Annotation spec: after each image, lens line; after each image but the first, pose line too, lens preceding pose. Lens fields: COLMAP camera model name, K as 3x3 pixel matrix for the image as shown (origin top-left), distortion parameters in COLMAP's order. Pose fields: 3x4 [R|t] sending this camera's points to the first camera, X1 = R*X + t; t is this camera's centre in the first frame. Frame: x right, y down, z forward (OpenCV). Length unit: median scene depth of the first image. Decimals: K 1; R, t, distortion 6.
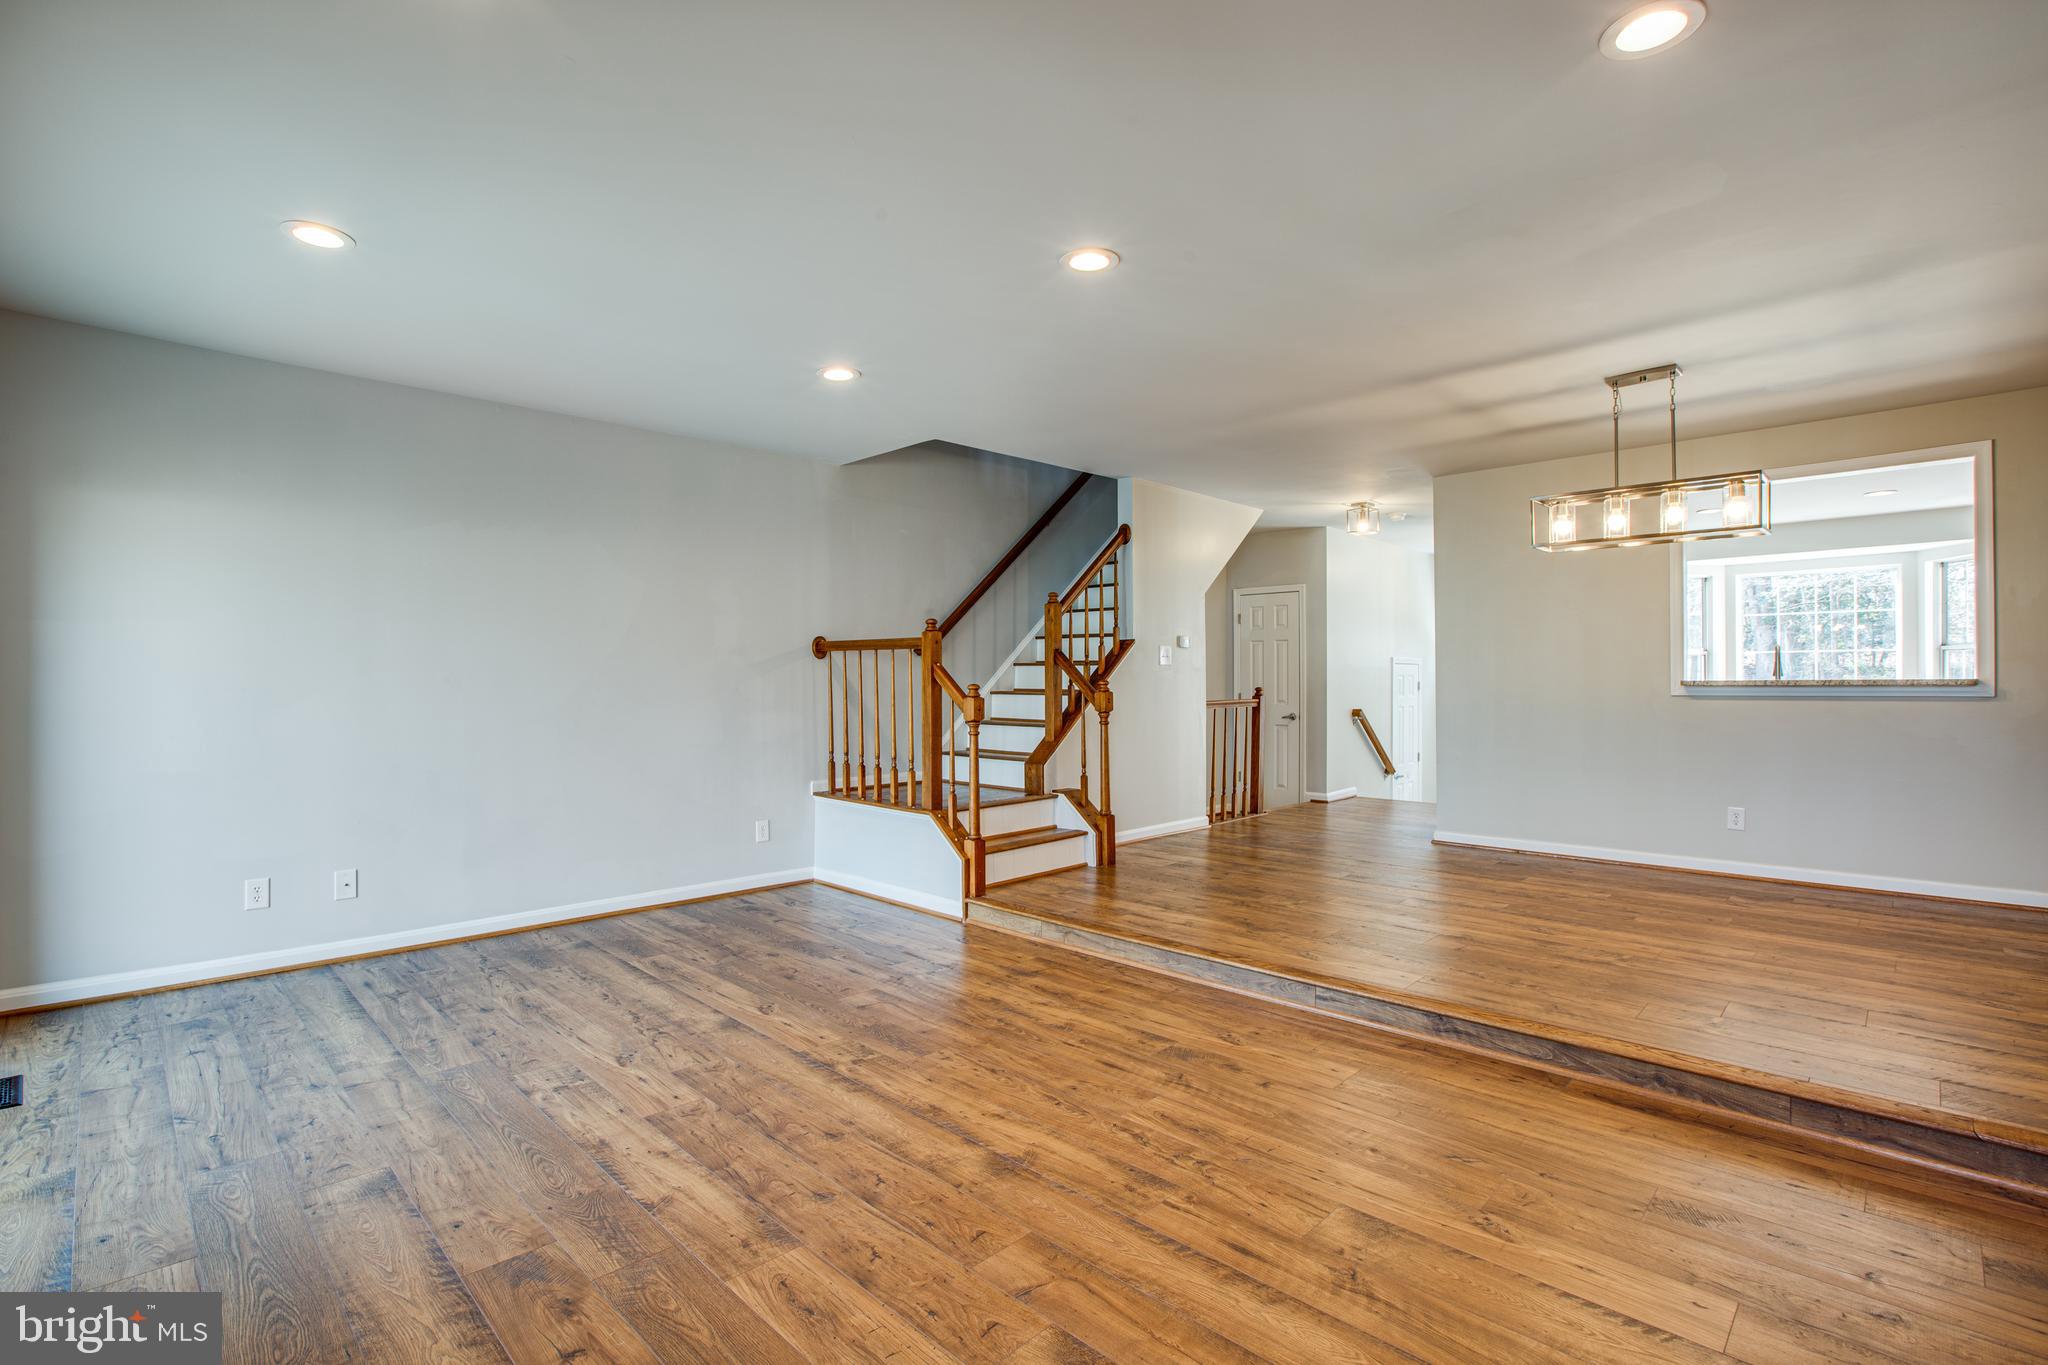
lens RADIAL K [[941.9, 0, 1026.9], [0, 941.9, 689.1], [0, 0, 1]] dist [-0.045731, 0.018321]
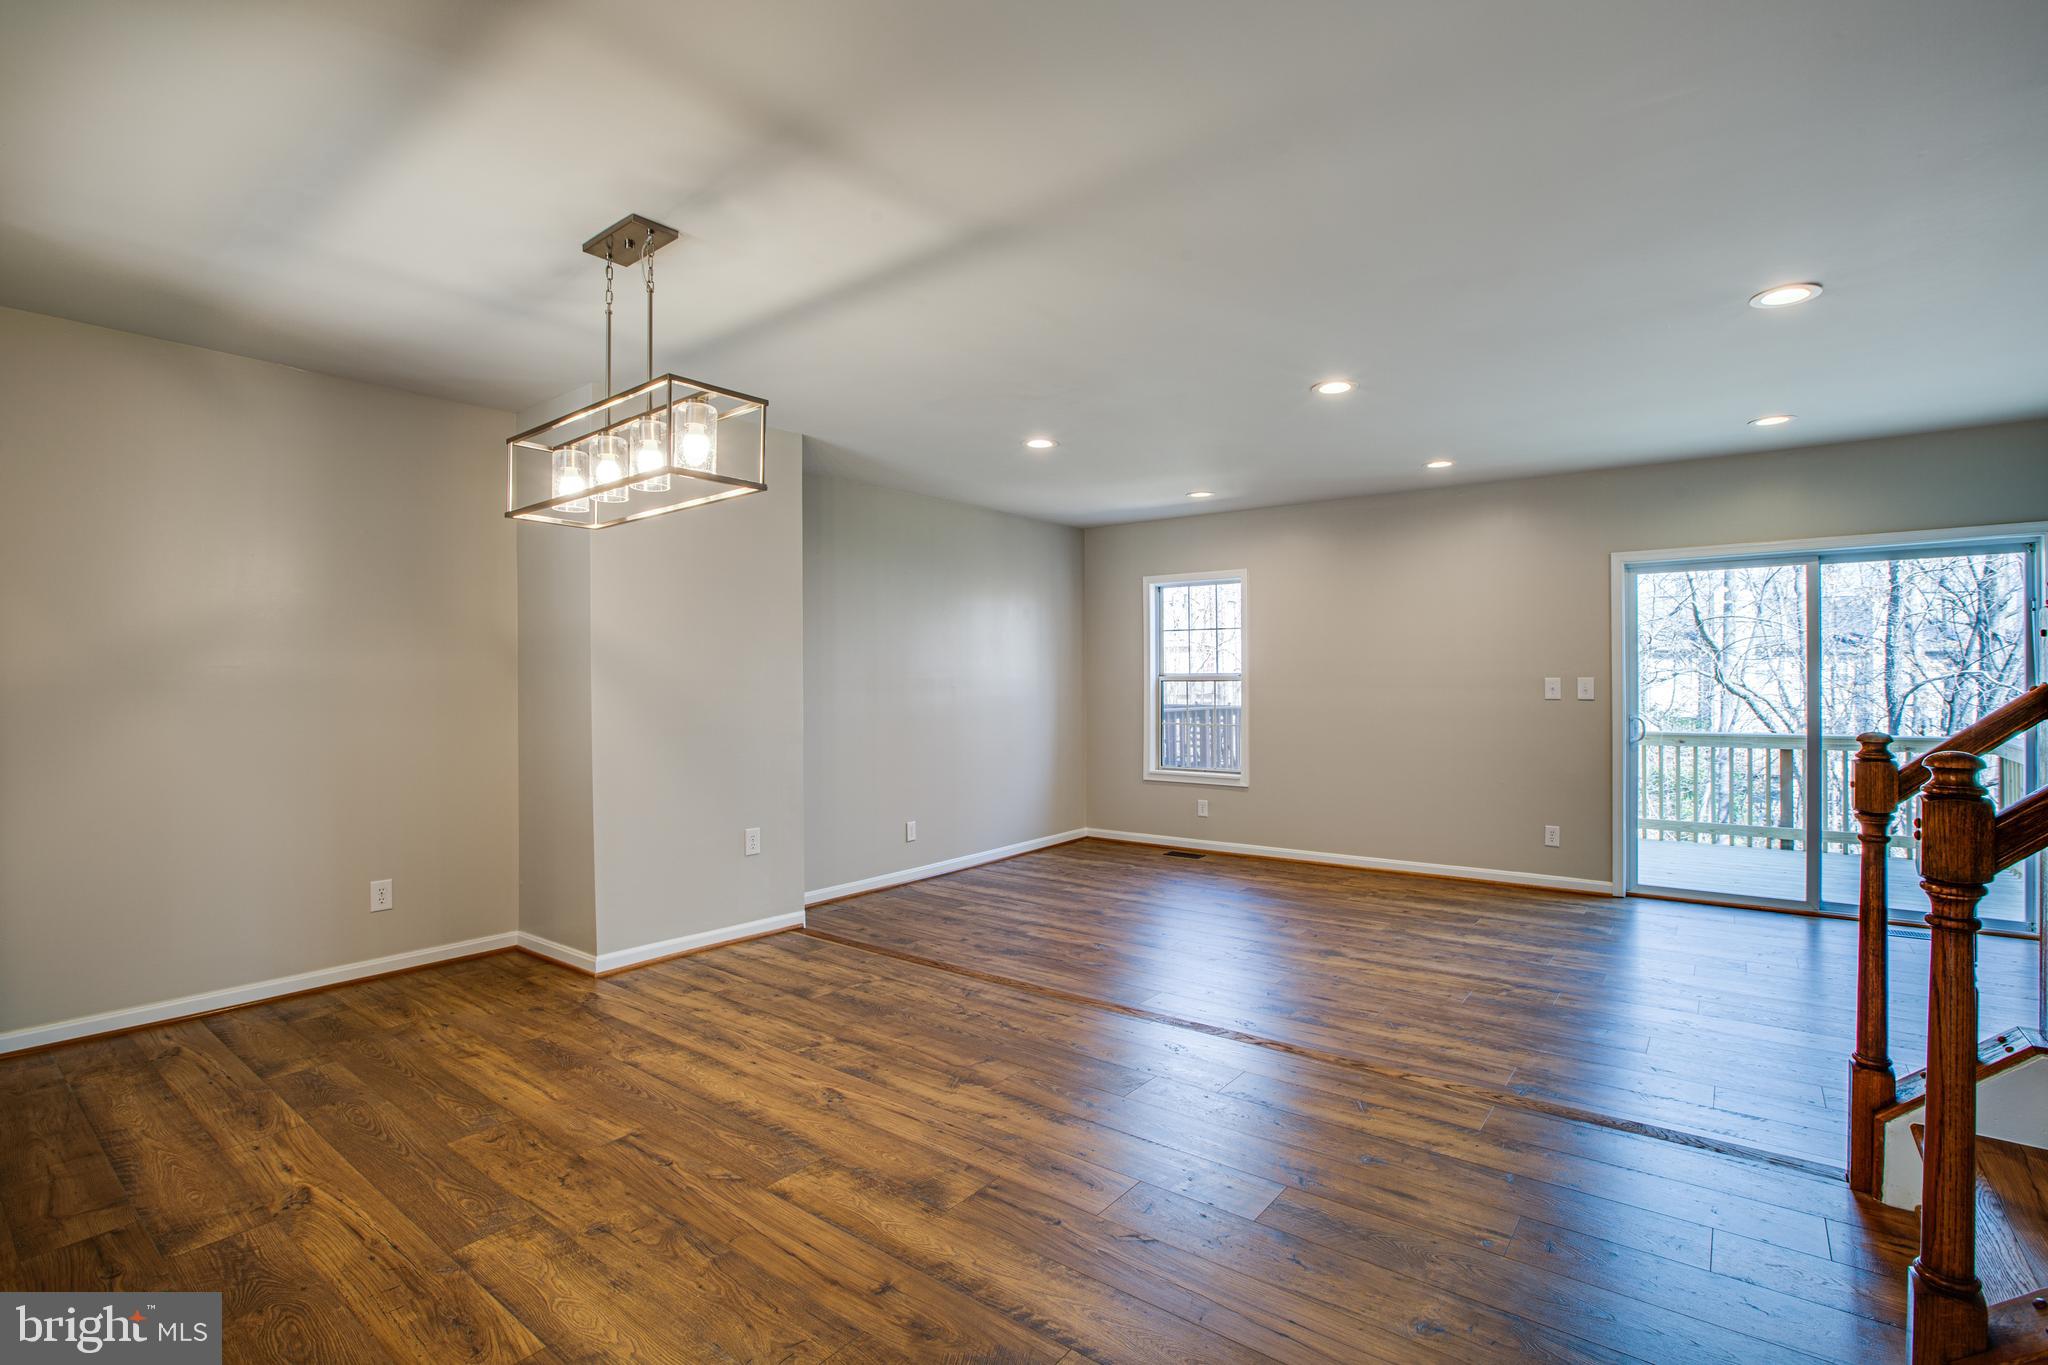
lens RADIAL K [[948.5, 0, 1037.3], [0, 948.5, 681.2], [0, 0, 1]] dist [-0.054652, 0.019500]
pose [[-0.991226, 0.008904, -0.131879, 0.528250], [0.007990, 0.999940, 0.007455, -0.045879], [0.131937, 0.006336, -0.991238, 1.803247]]
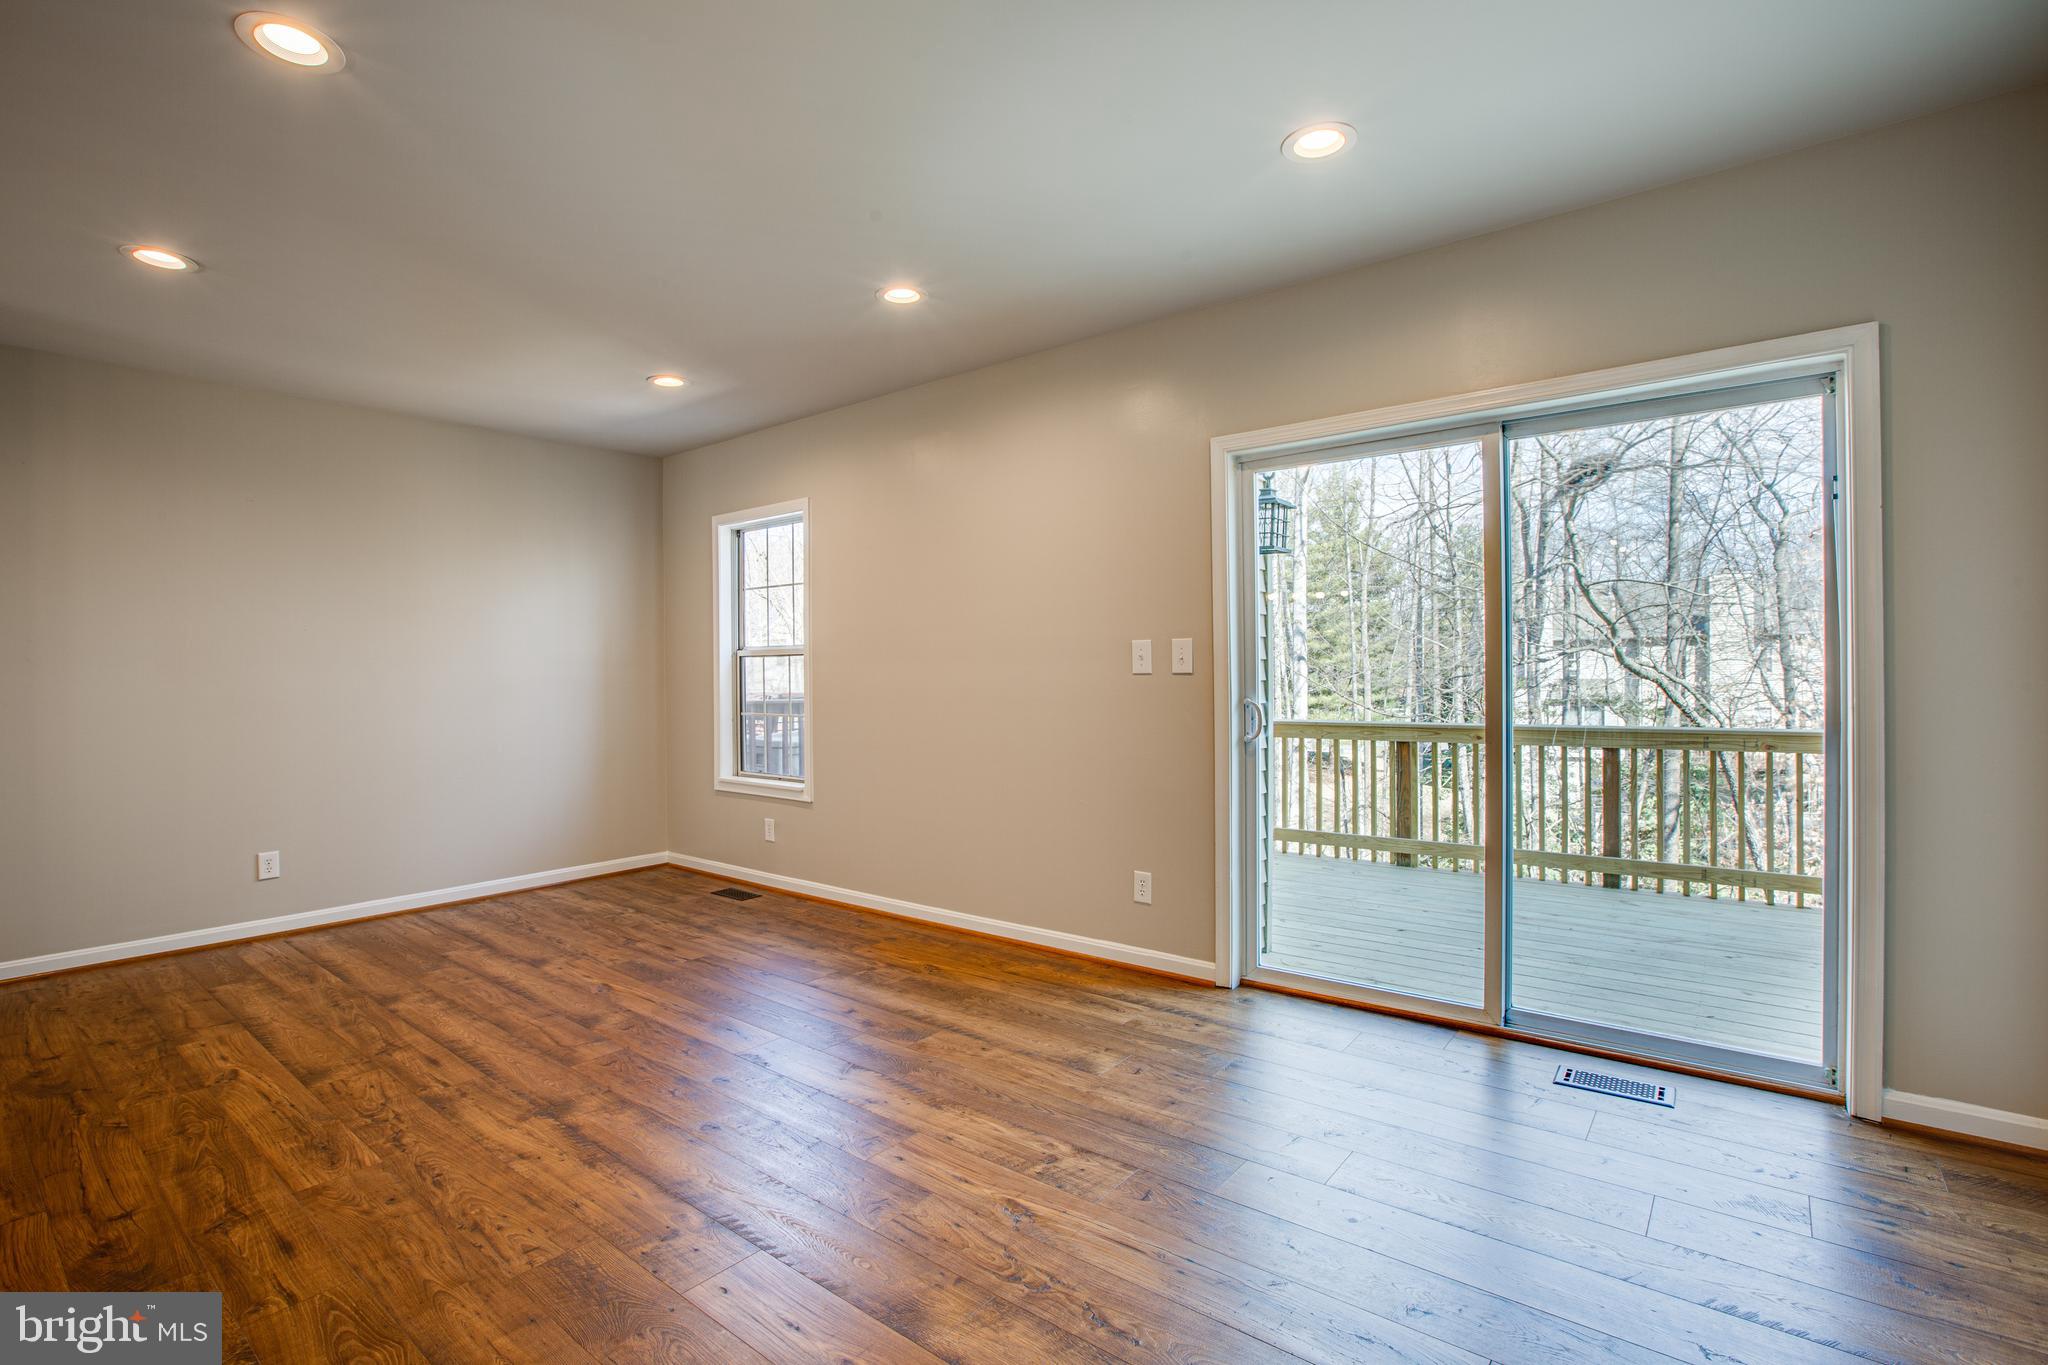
lens RADIAL K [[948.5, 0, 1037.3], [0, 948.5, 681.2], [0, 0, 1]] dist [-0.054652, 0.019500]
pose [[-0.993750, 0.014654, -0.110666, -0.304650], [0.013229, 0.999820, 0.013600, -0.004509], [0.110845, 0.012051, -0.993765, 1.368220]]
